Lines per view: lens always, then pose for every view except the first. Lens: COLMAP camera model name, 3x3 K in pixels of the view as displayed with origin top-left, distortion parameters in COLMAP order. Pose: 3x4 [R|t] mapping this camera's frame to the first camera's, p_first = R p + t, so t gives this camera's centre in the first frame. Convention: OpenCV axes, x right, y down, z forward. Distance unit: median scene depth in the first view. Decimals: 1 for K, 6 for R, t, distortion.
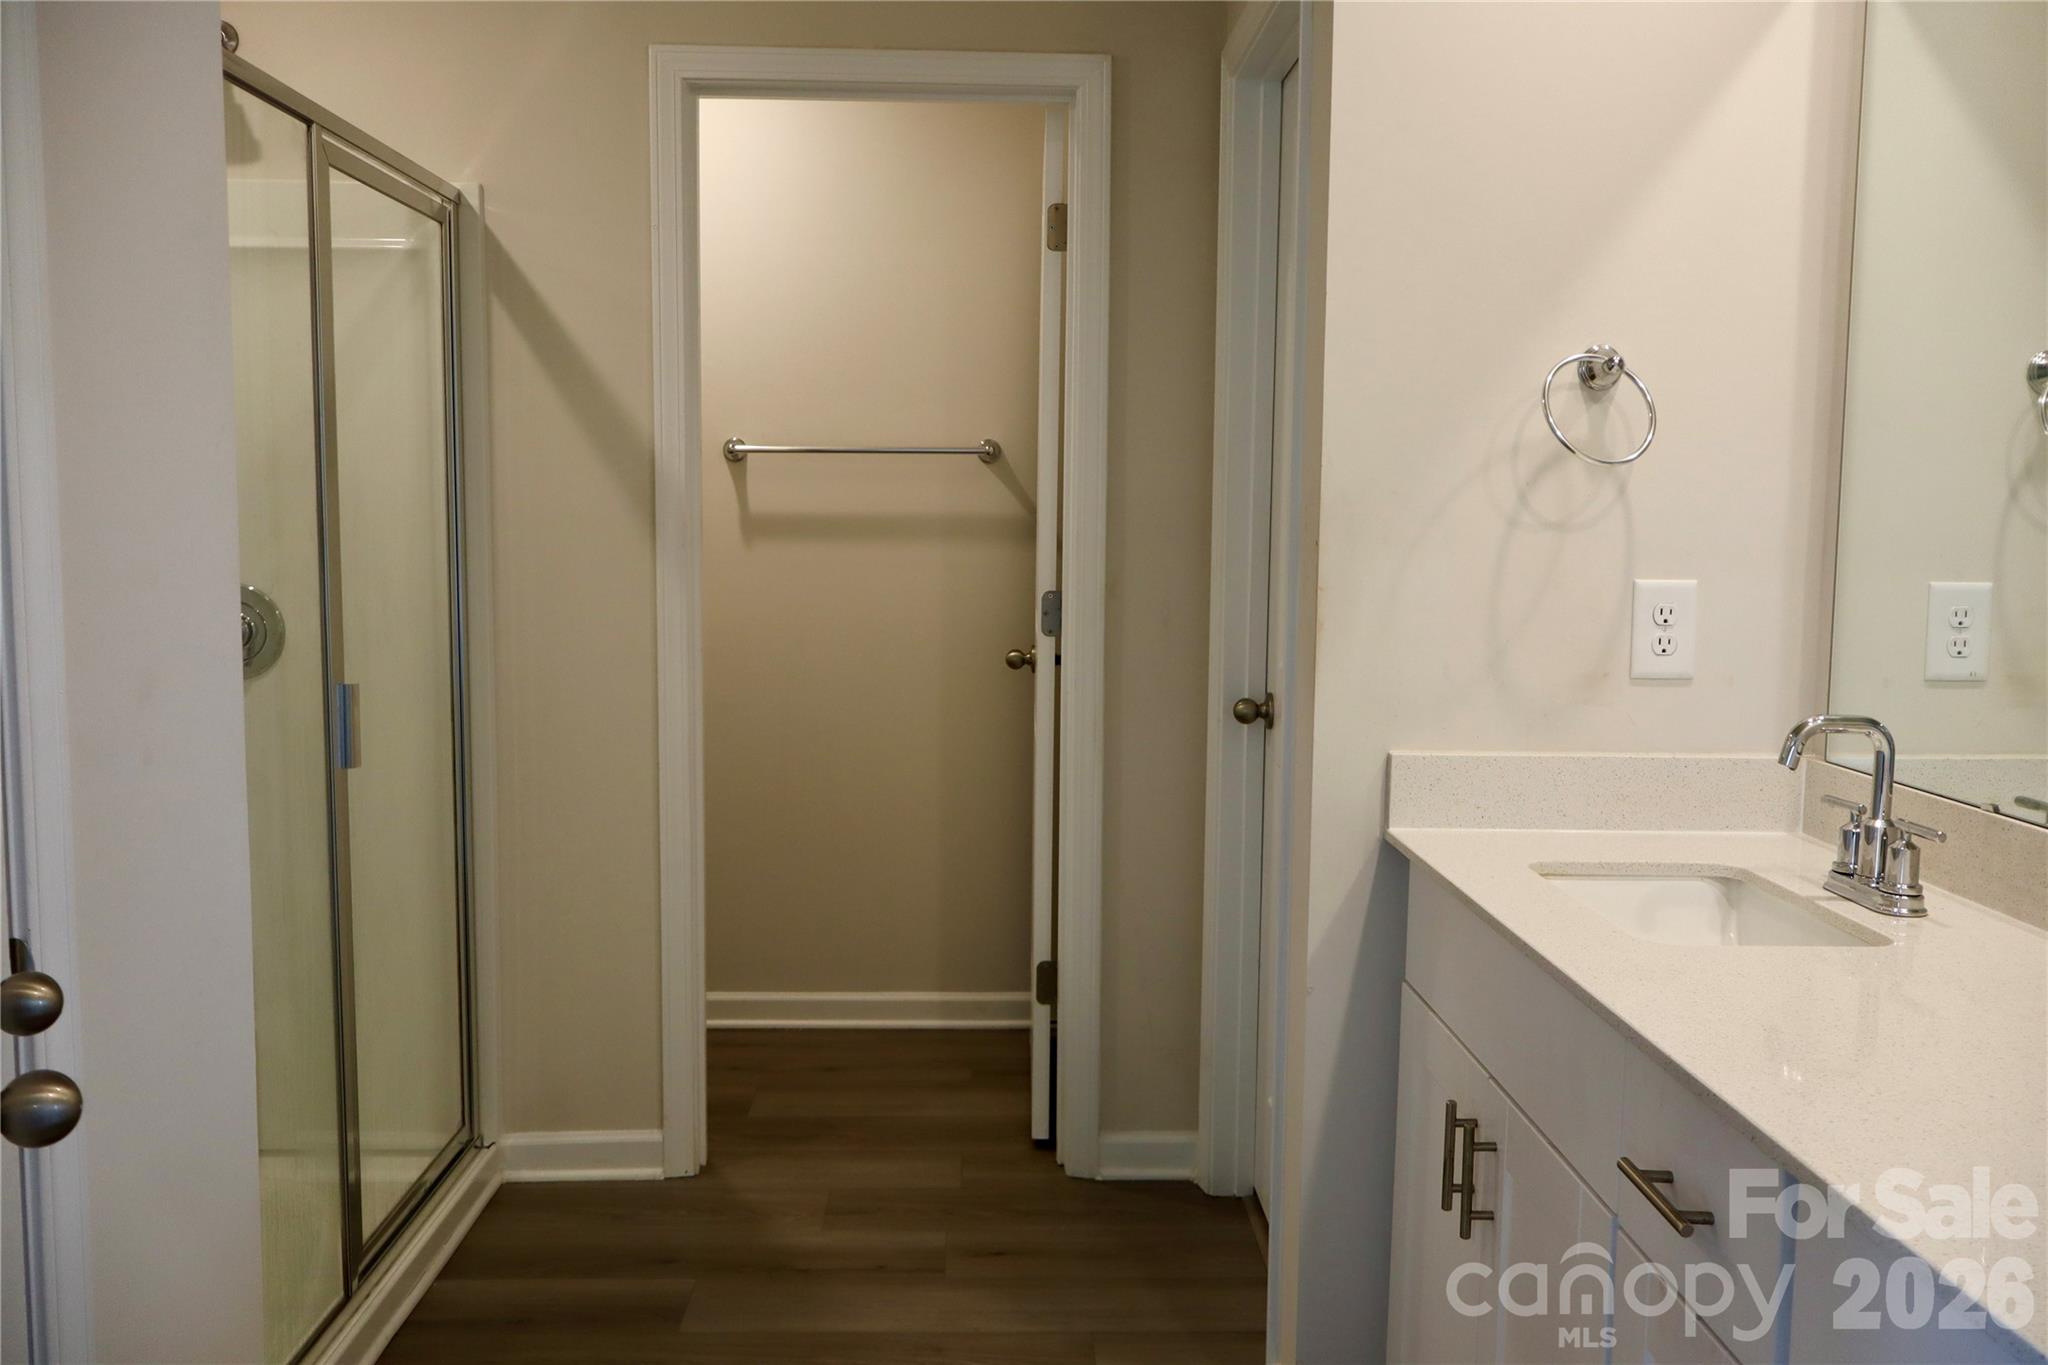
lens RADIAL K [[1725.6, 0, 1018.1], [0, 1725.6, 677.1], [0, 0, 1]] dist [0.012697, -0.010778]
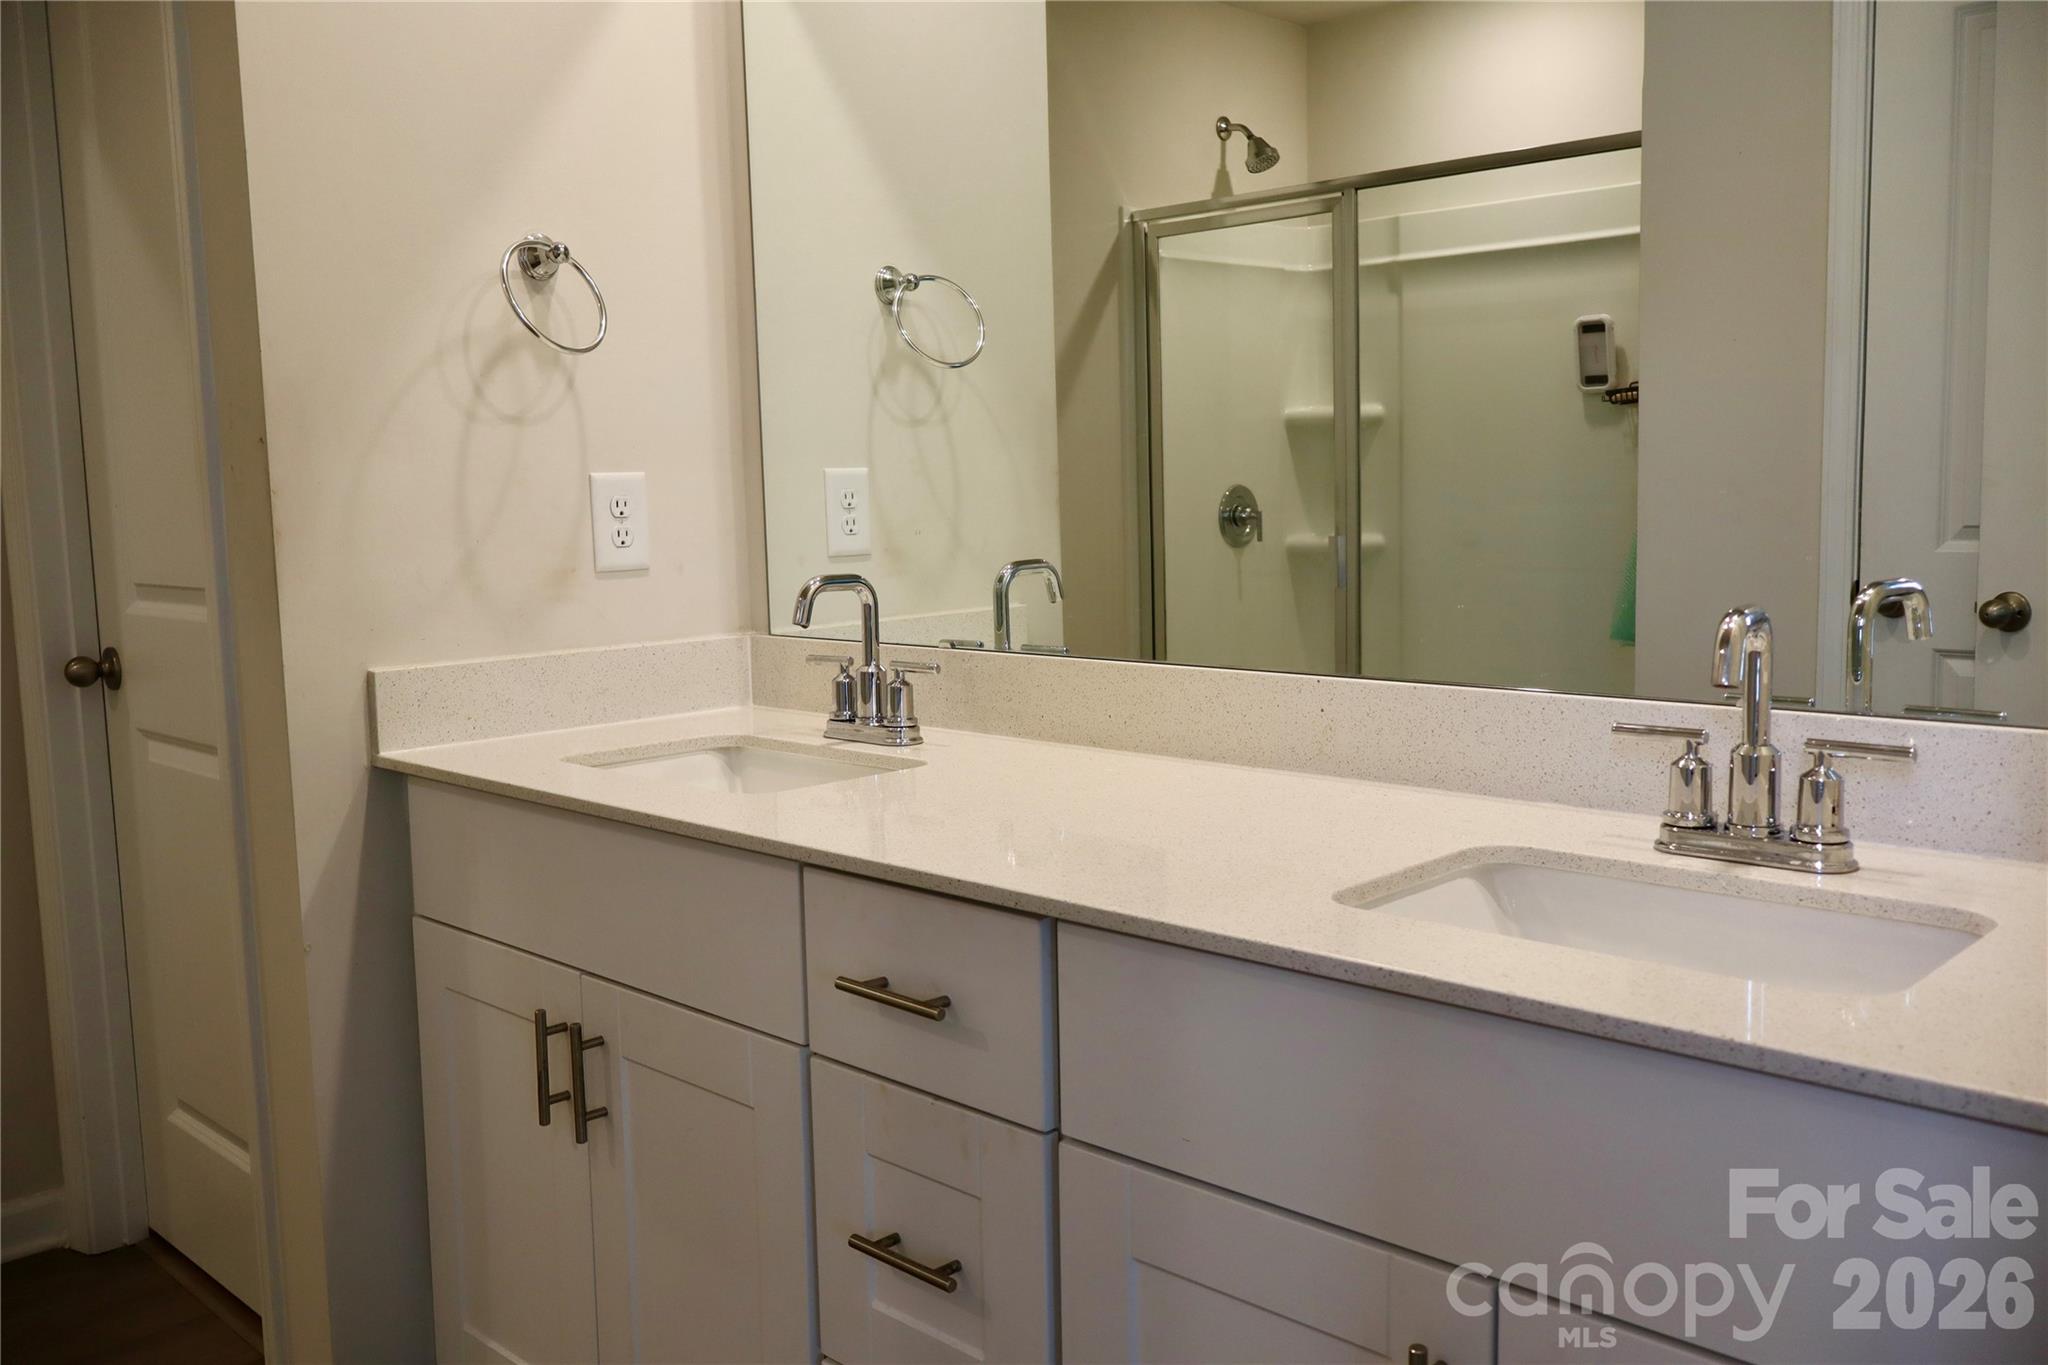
lens RADIAL K [[1725.6, 0, 1017.9], [0, 1725.6, 684.7], [0, 0, 1]] dist [0.012697, -0.010778]
pose [[0.713734, -0.109029, 0.691879, -0.174773], [0.100336, 0.993538, 0.053060, 0.037753], [-0.693193, 0.031550, 0.720061, 0.111113]]
